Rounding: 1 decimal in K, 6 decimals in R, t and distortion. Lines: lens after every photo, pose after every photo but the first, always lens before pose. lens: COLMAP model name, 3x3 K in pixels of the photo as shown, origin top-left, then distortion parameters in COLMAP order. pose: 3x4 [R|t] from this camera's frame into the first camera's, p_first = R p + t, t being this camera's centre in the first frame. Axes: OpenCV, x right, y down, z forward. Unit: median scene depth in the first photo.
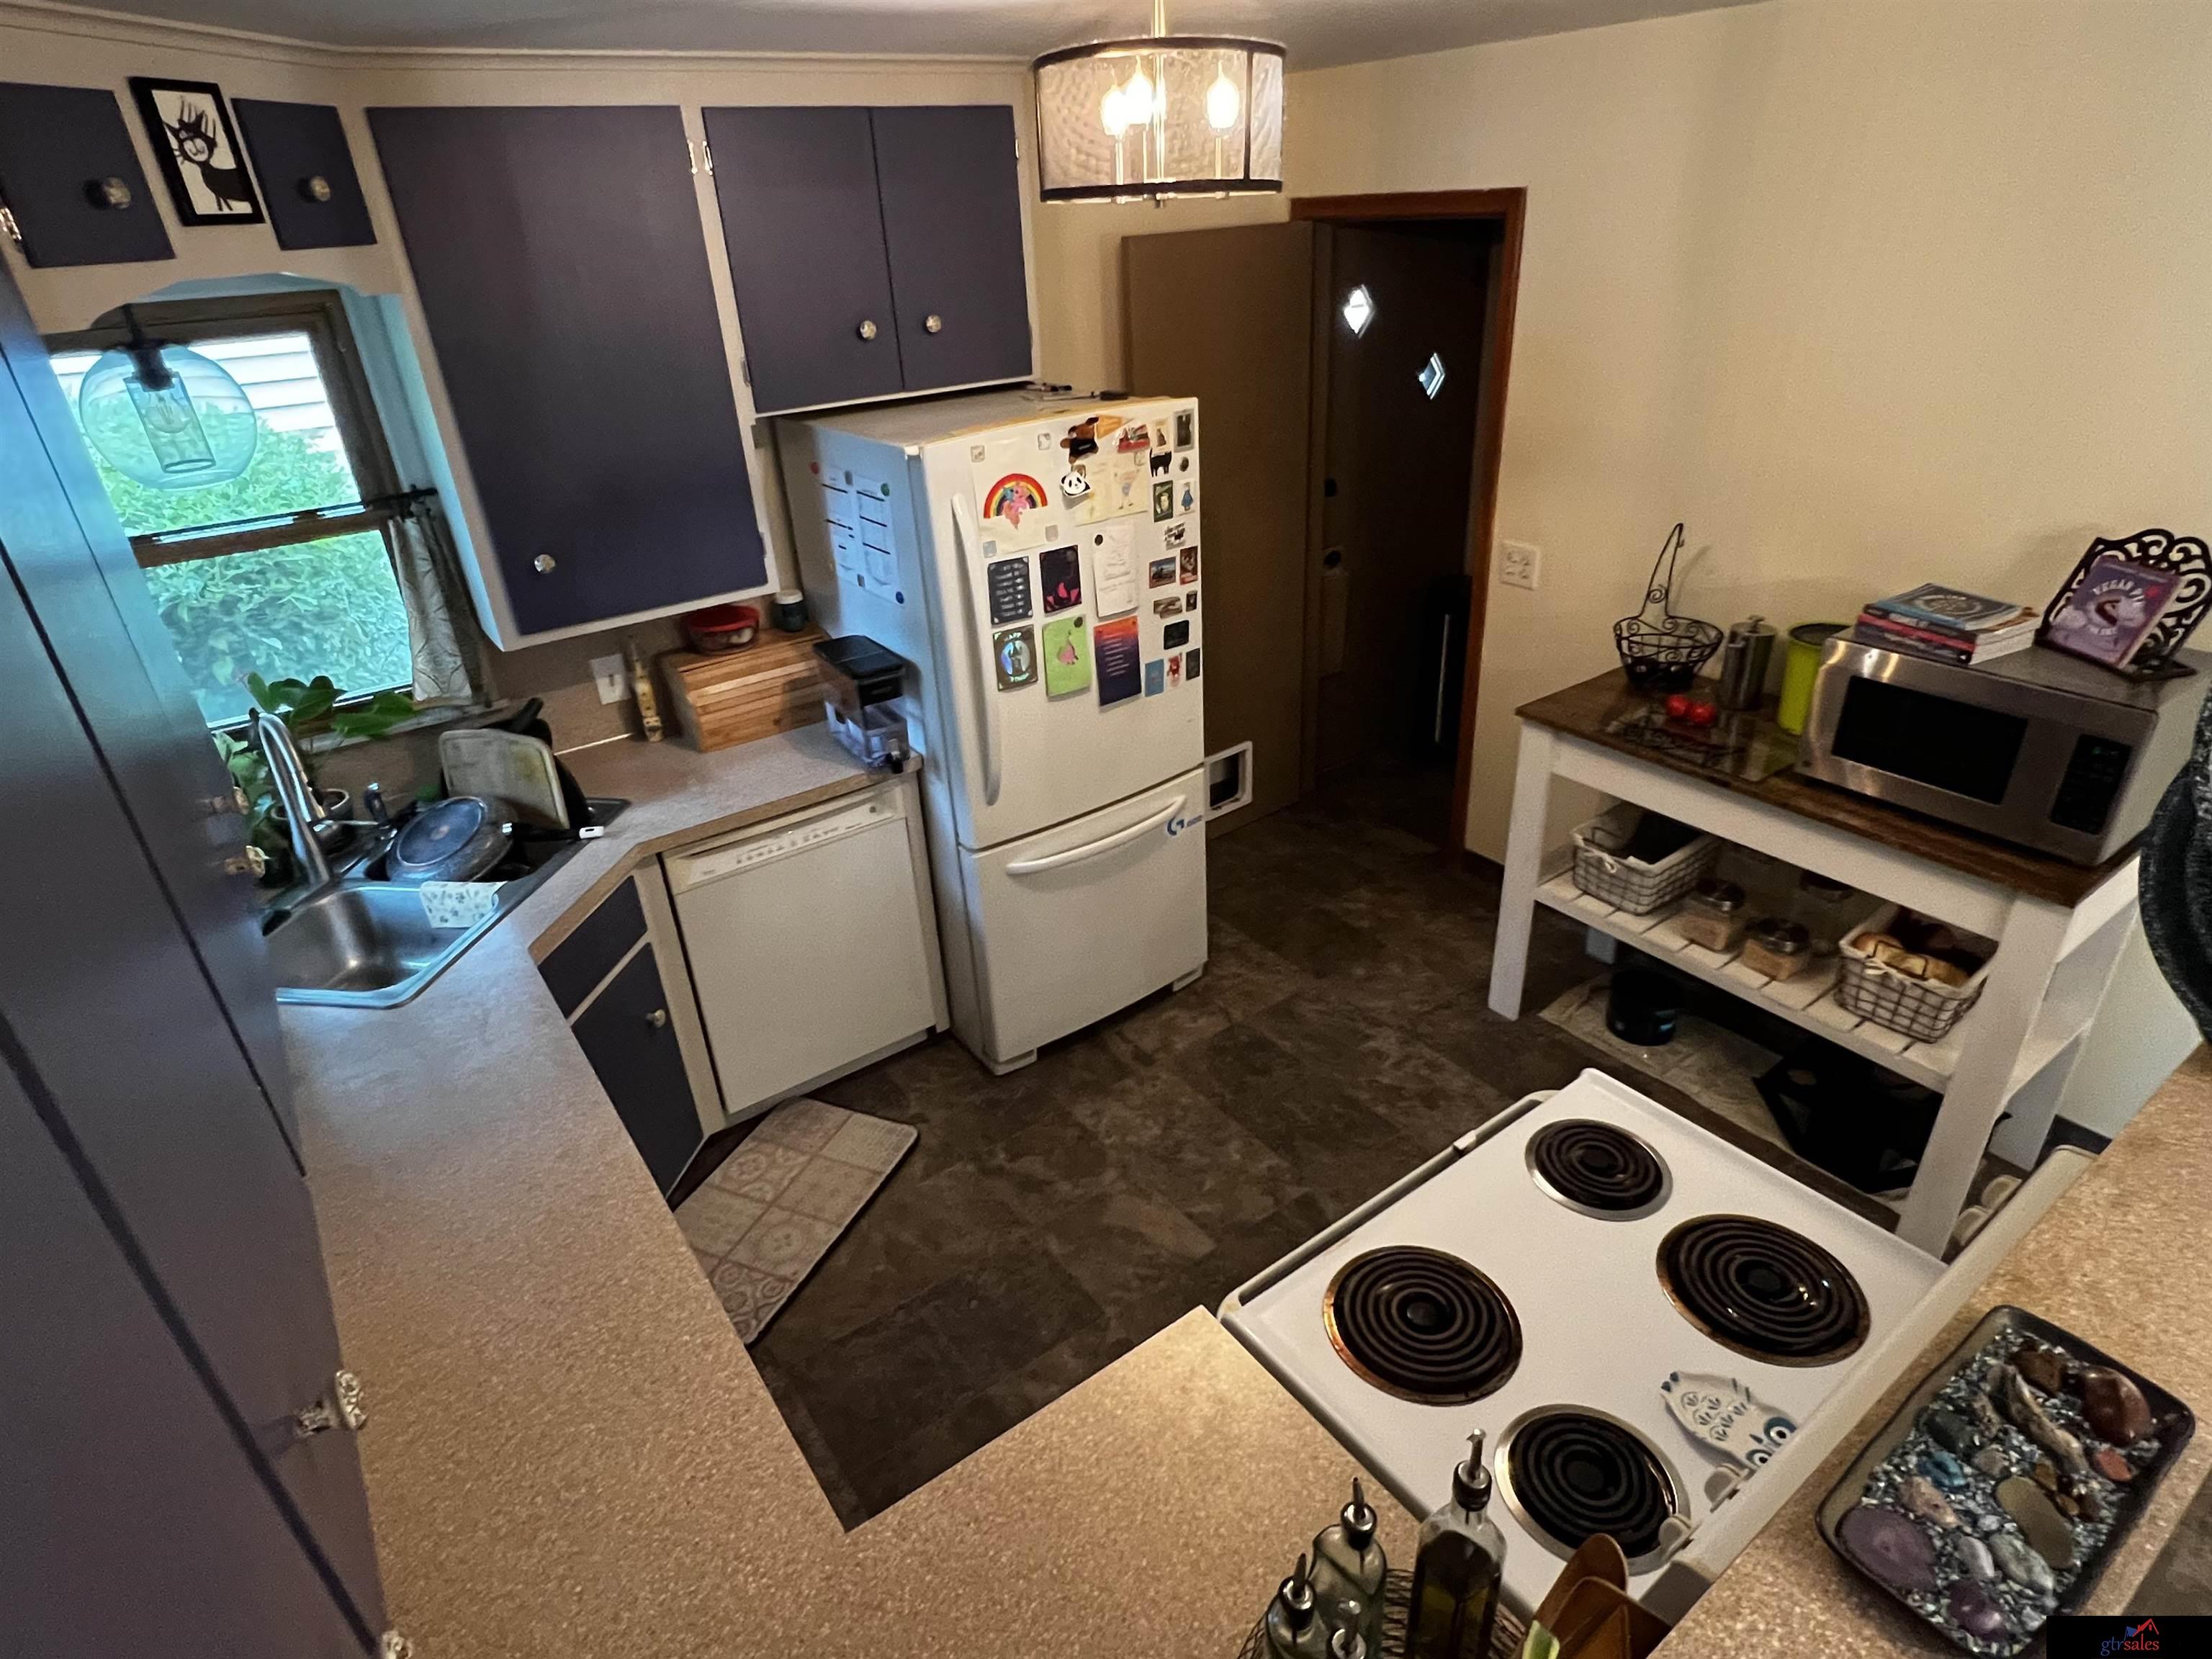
lens RADIAL K [[1186.8, 0, 1104.9], [0, 1186.8, 833.9], [0, 0, 1]] dist [-0.013927, 0.000343]
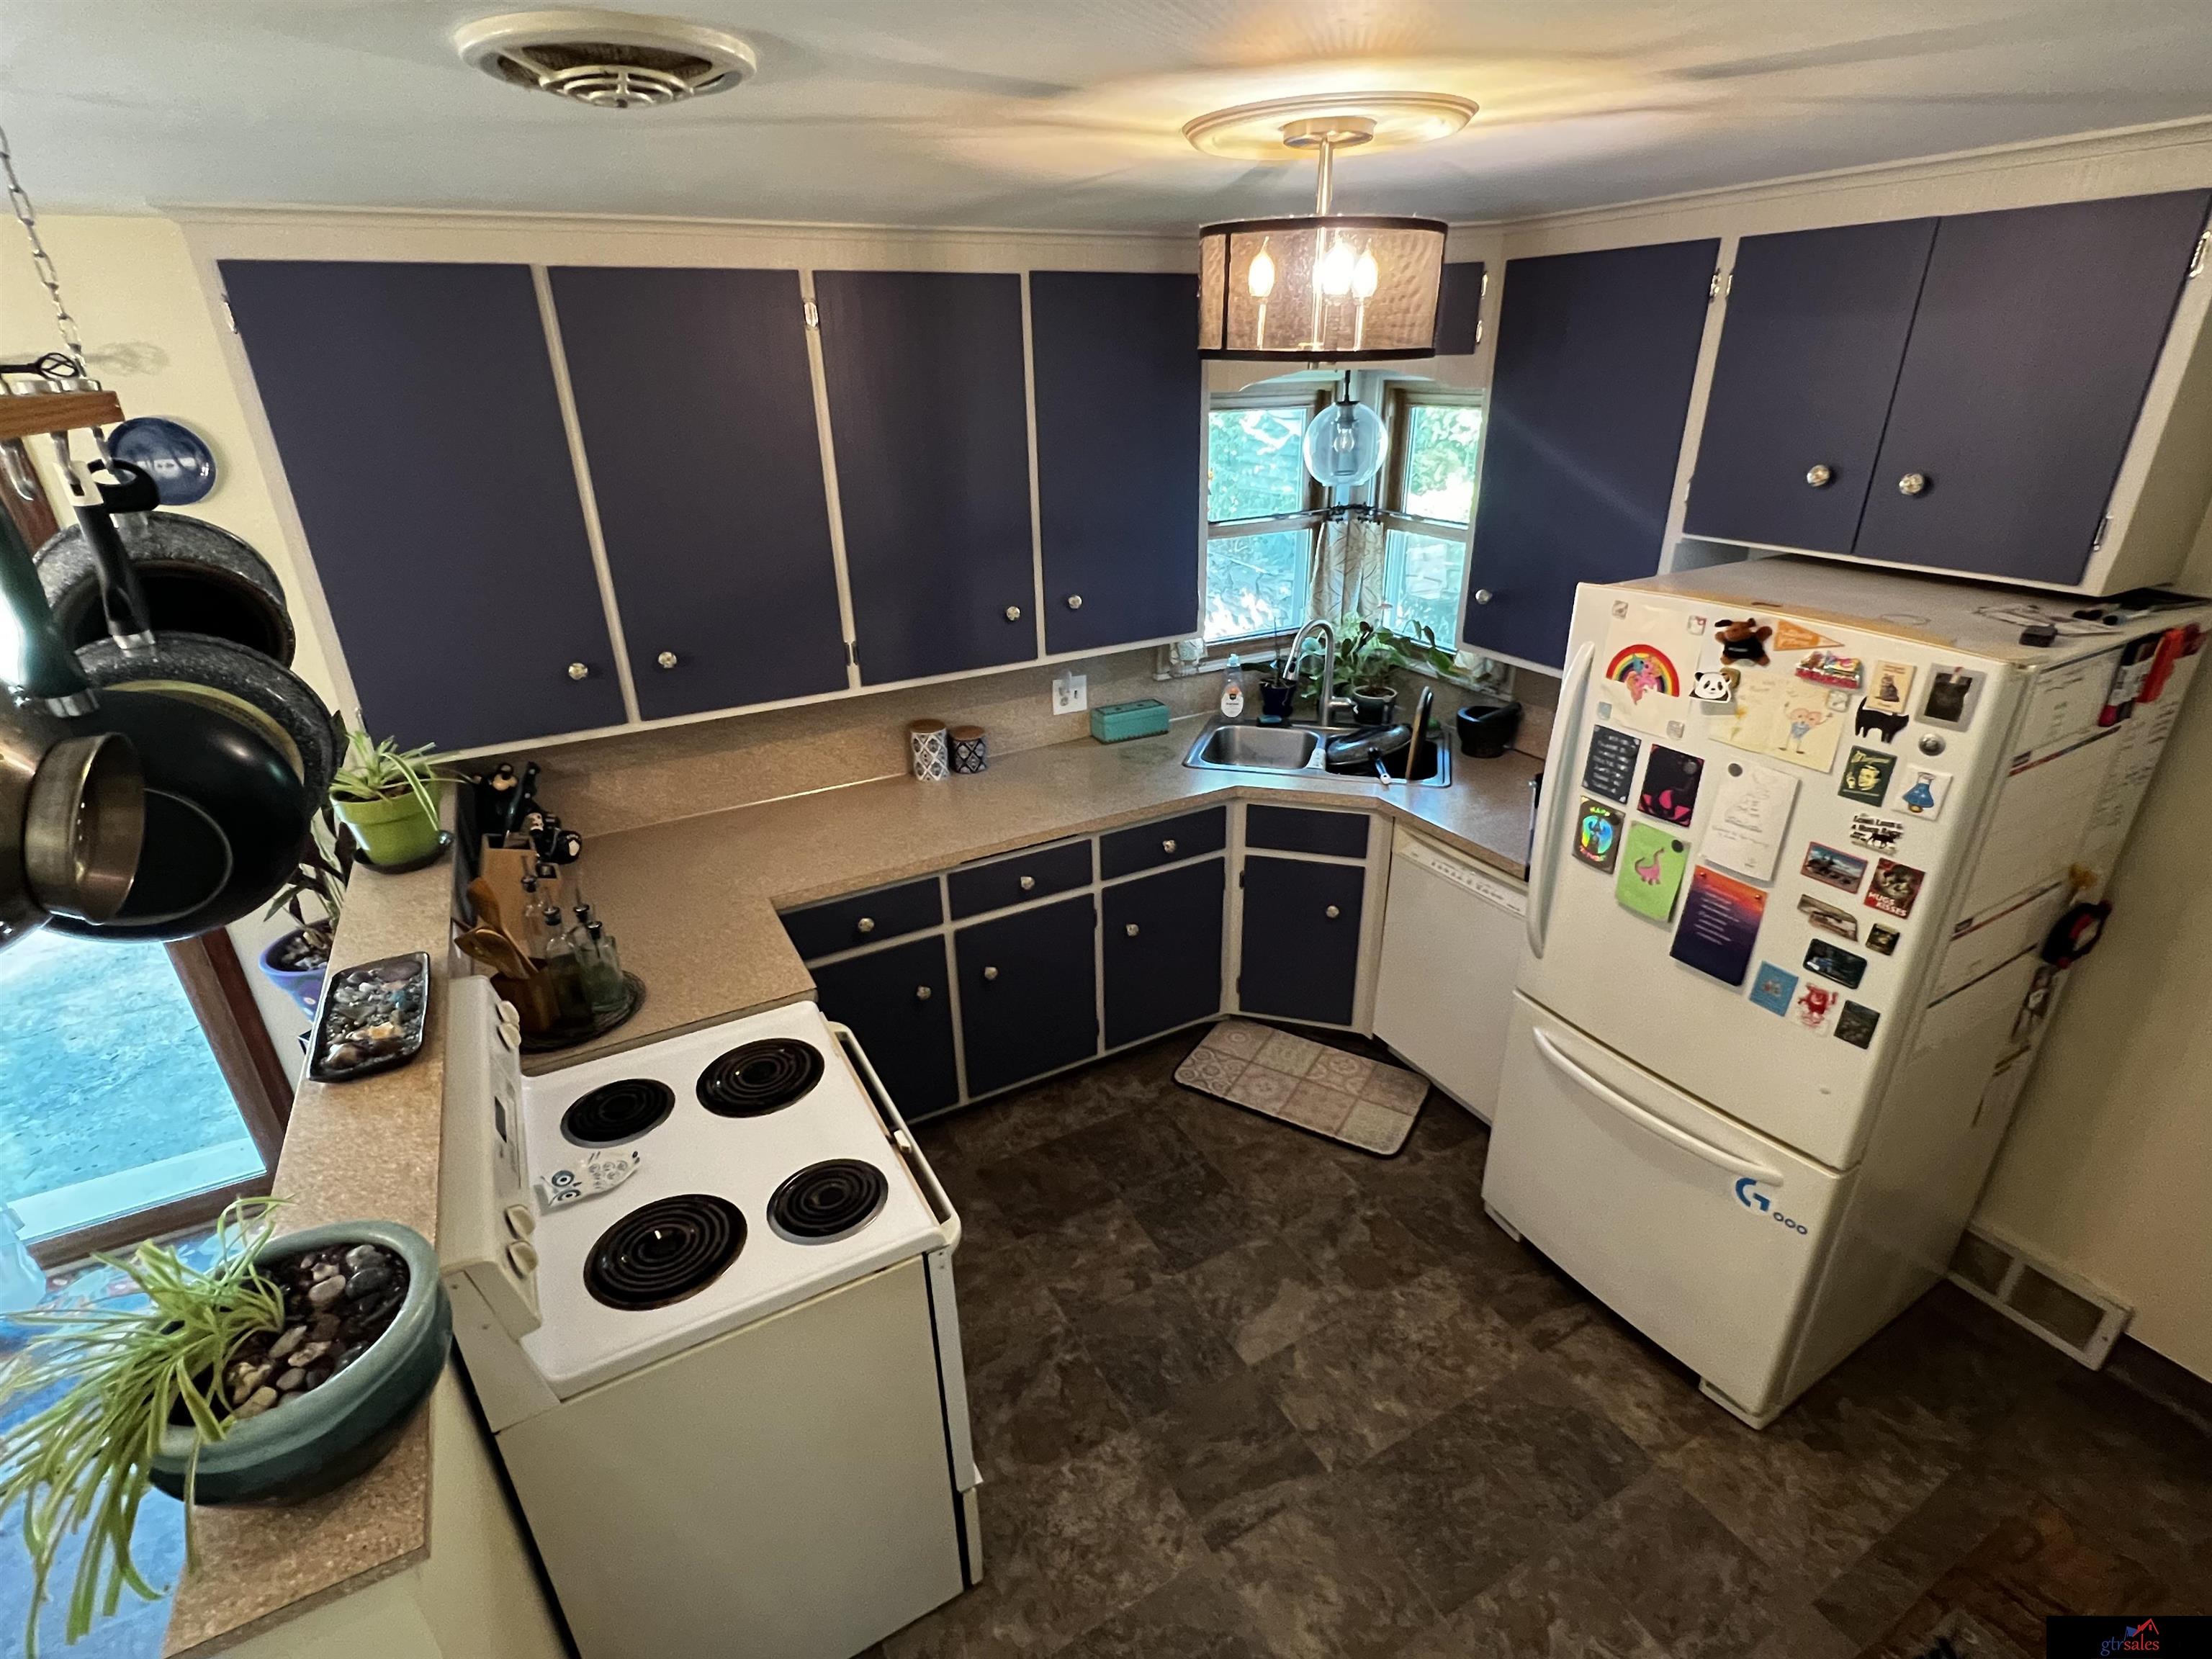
lens RADIAL K [[1043.7, 0, 1105.3], [0, 1043.7, 822.0], [0, 0, 1]] dist [-0.003847, -0.000826]
pose [[-0.113302, 0.450710, -0.885451, 0.658934], [-0.445910, 0.773329, 0.450697, -0.342481], [0.887878, 0.445896, 0.113356, 0.563401]]
